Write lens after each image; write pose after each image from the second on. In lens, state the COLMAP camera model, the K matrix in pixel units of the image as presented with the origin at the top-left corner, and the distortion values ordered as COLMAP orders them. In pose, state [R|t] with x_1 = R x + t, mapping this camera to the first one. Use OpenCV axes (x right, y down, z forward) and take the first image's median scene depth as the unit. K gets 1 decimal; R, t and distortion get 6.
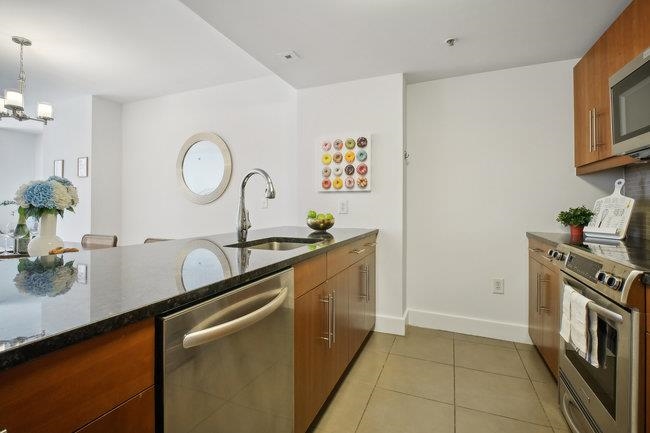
lens RADIAL K [[301.4, 0, 326.4], [0, 301.4, 202.3], [0, 0, 1]] dist [-0.002674, -0.000977]
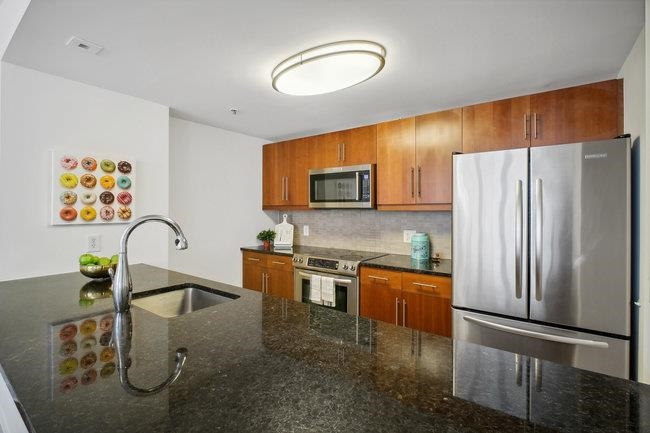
lens RADIAL K [[298.8, 0, 326.4], [0, 298.8, 209.2], [0, 0, 1]] dist [-0.001597, -0.007364]
pose [[0.242739, 0.001602, 0.970090, -0.632185], [-0.011240, 0.999936, 0.001162, -0.093487], [-0.970026, -0.011186, 0.242742, 0.243177]]
